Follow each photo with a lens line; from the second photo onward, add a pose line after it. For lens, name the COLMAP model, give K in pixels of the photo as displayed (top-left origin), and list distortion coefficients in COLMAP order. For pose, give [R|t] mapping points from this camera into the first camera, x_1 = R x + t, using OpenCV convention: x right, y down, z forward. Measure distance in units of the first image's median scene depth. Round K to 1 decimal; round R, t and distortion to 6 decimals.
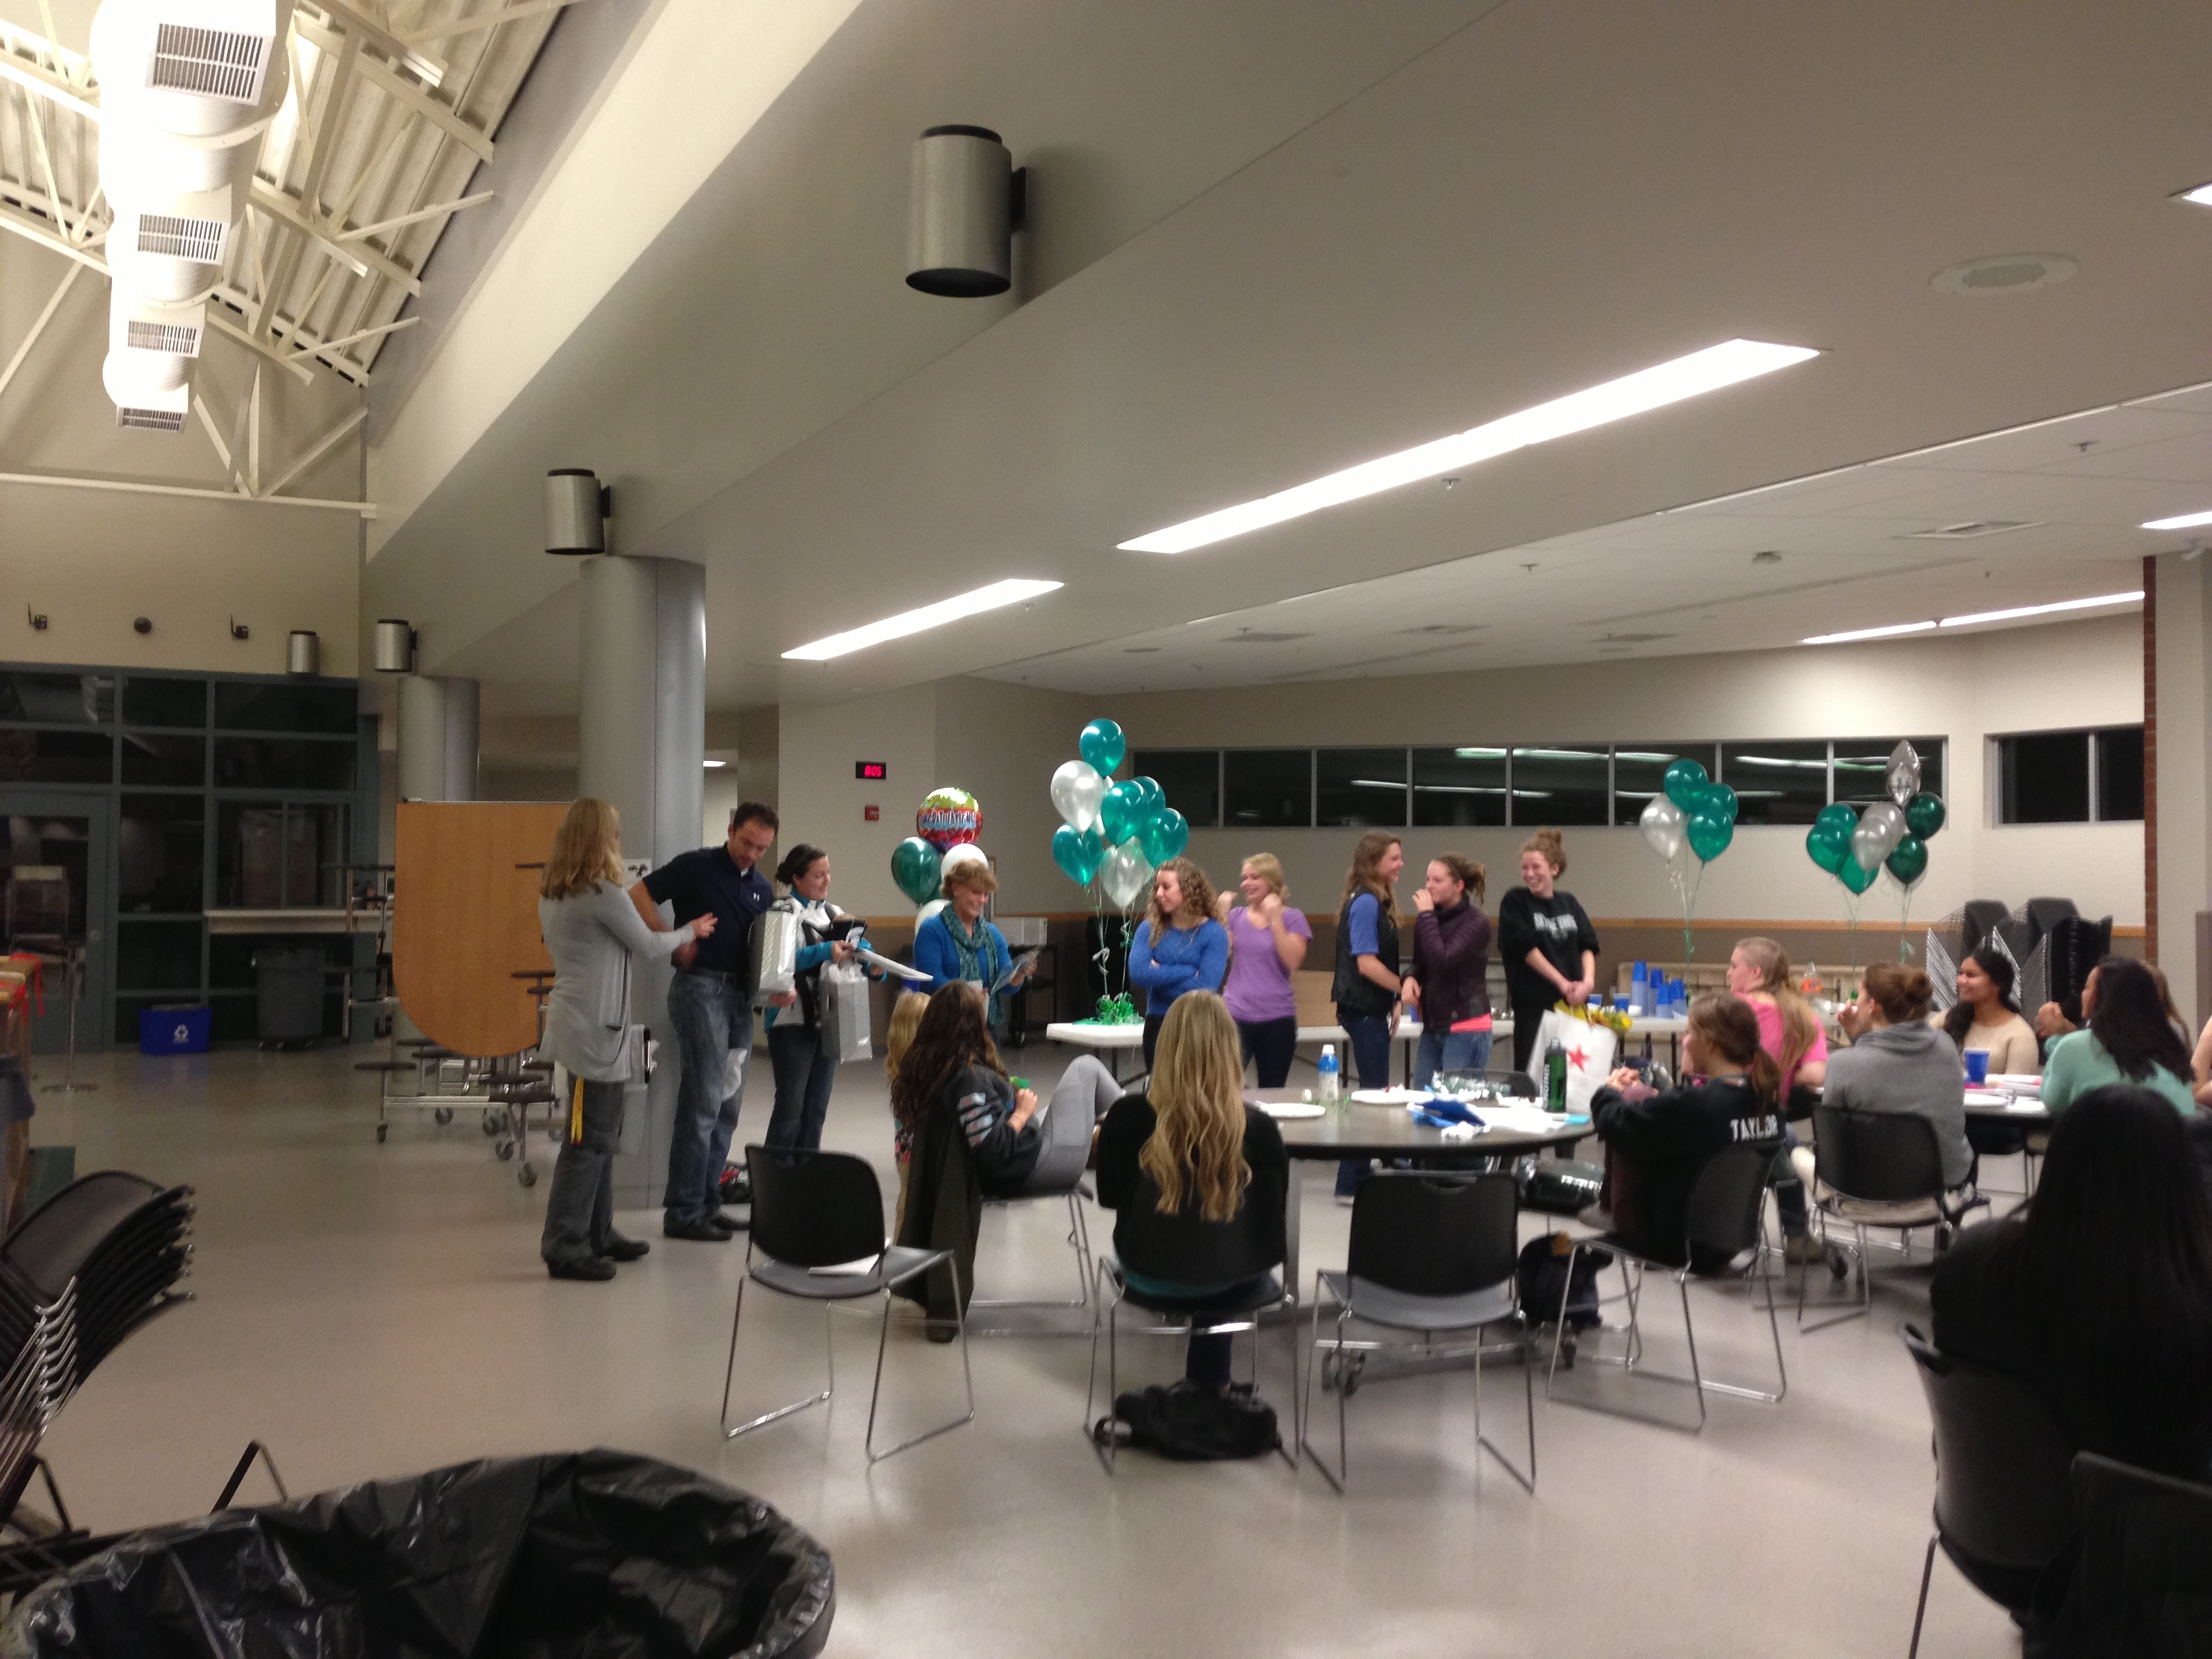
lens RADIAL K [[1973.3, 0, 1106.2], [0, 1973.3, 874.9], [0, 0, 1]] dist [0.035880, -0.015773]
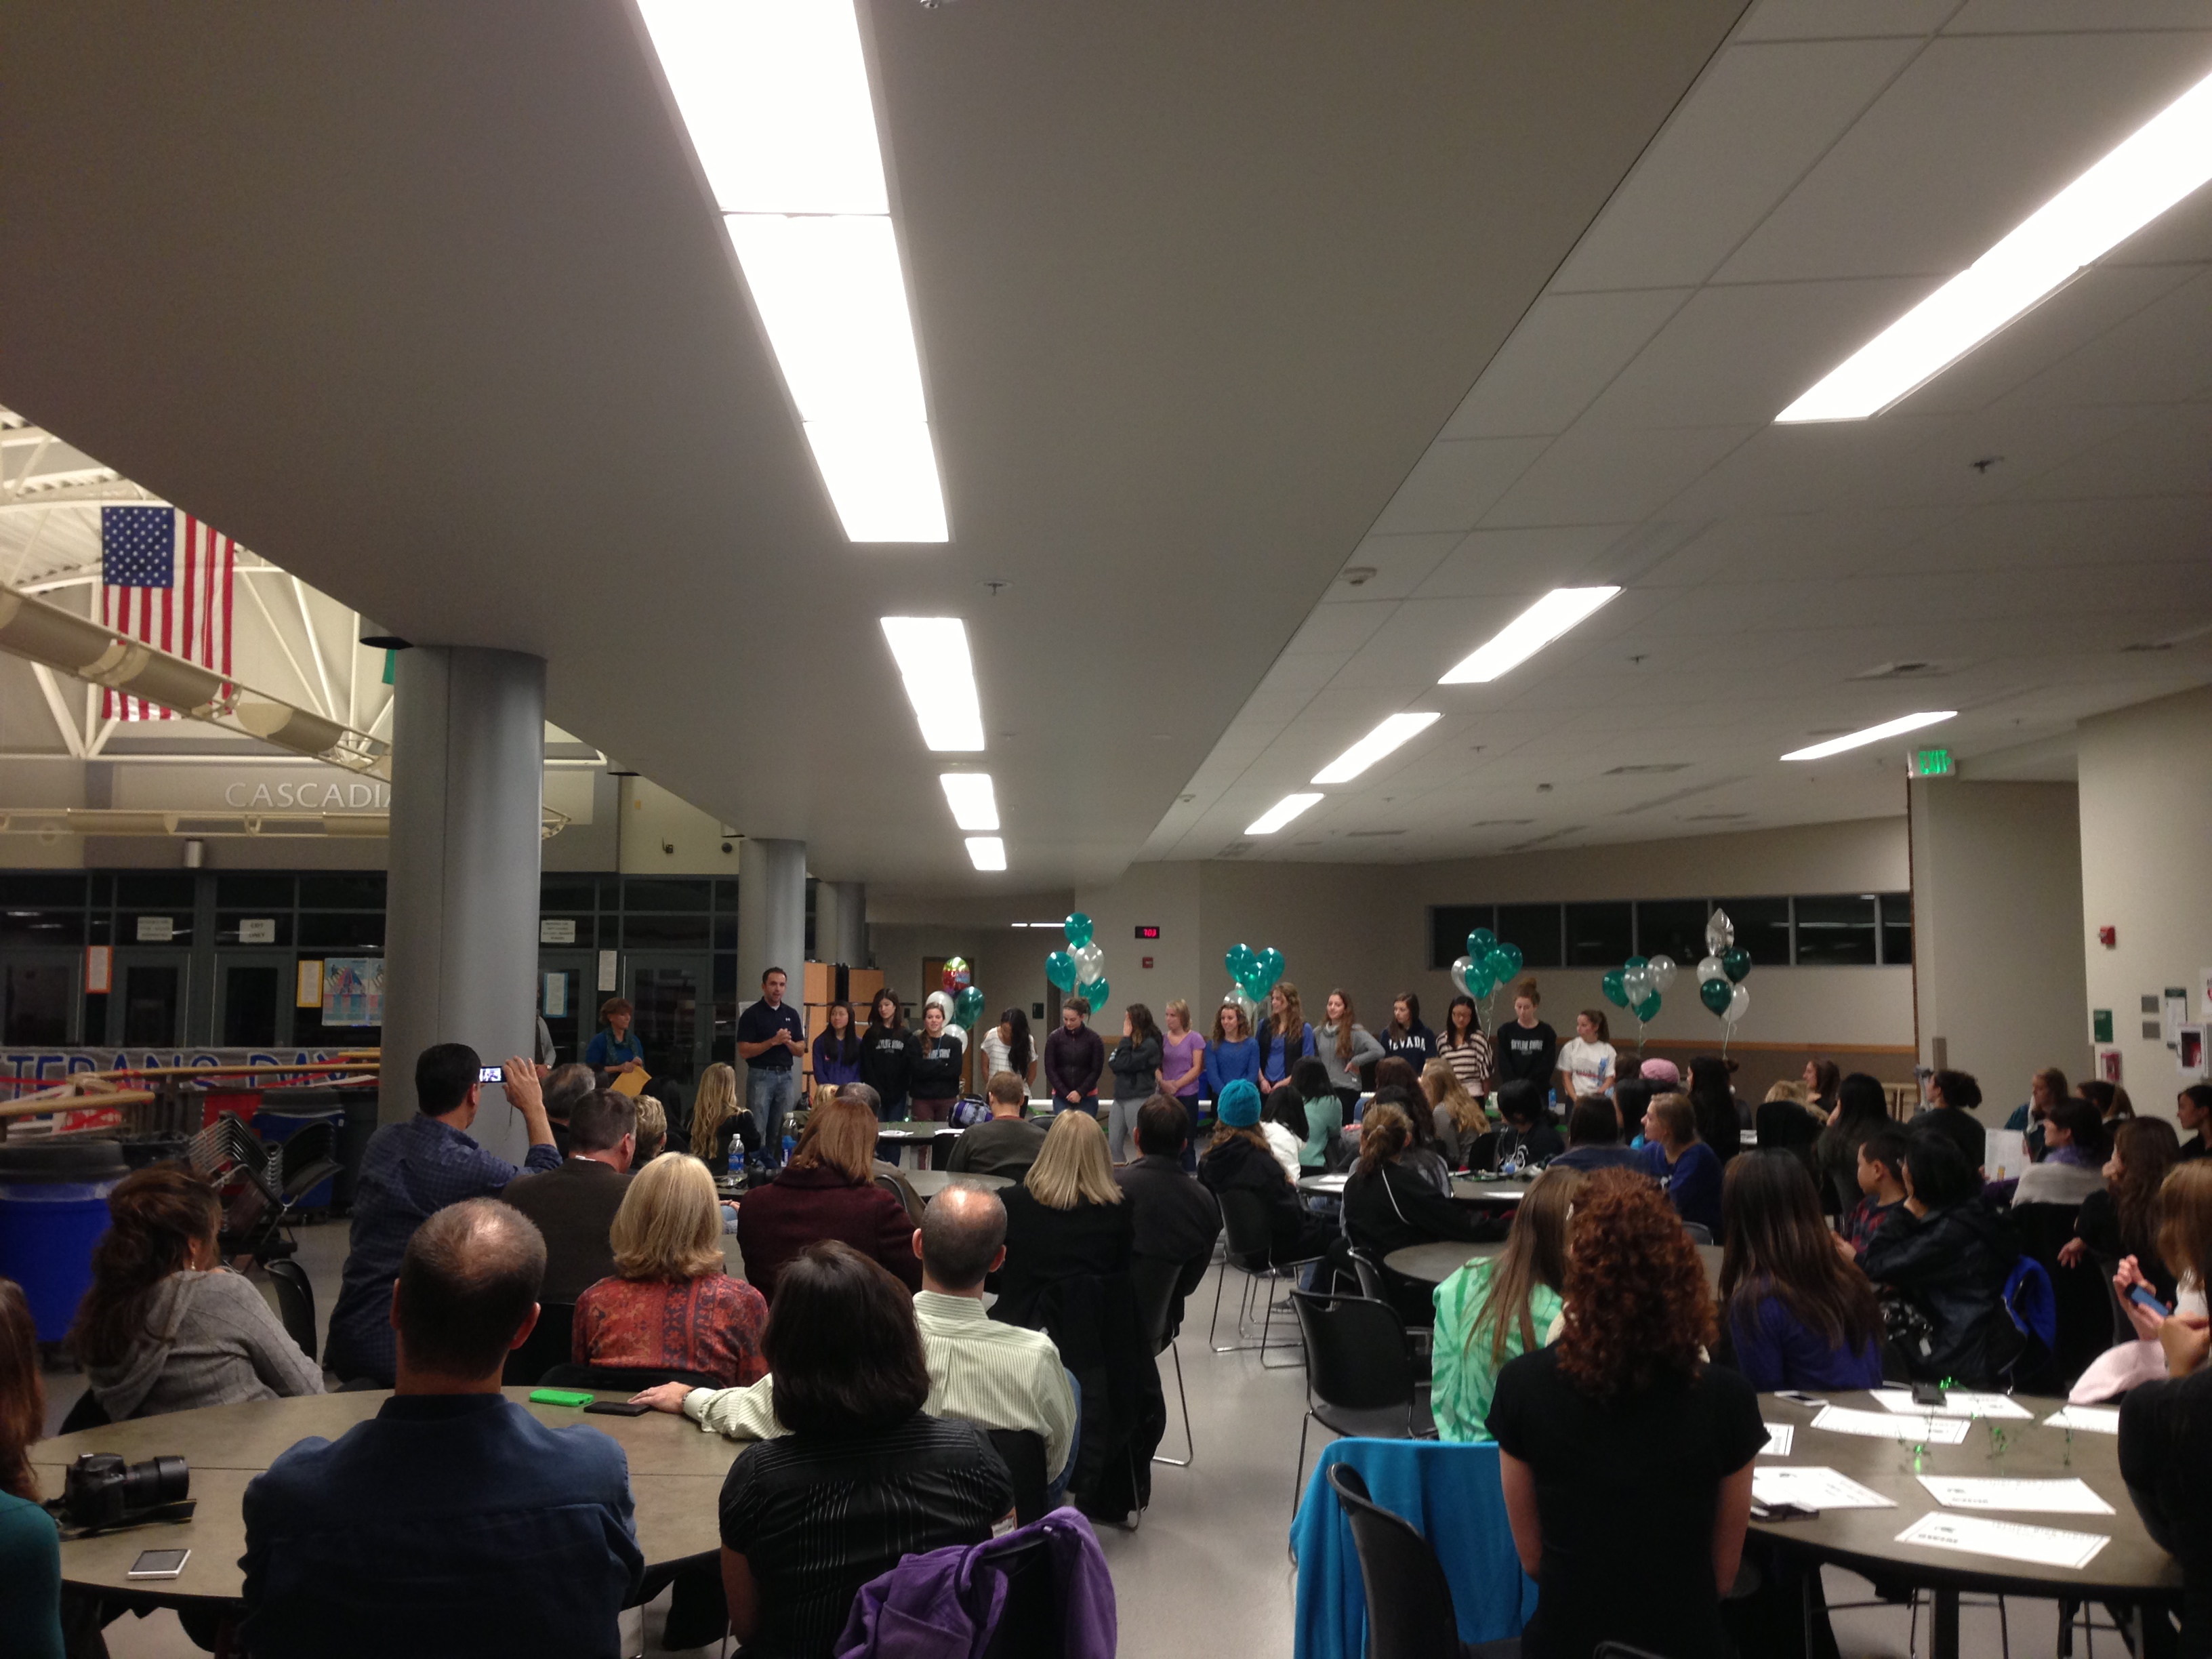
lens RADIAL K [[1973.3, 0, 1106.2], [0, 1973.3, 874.9], [0, 0, 1]] dist [0.035880, -0.015773]
pose [[0.907533, -0.026355, -0.419152, 0.450557], [-0.000229, 0.997998, -0.063247, -0.004464], [0.419980, 0.057495, 0.905710, -0.298802]]
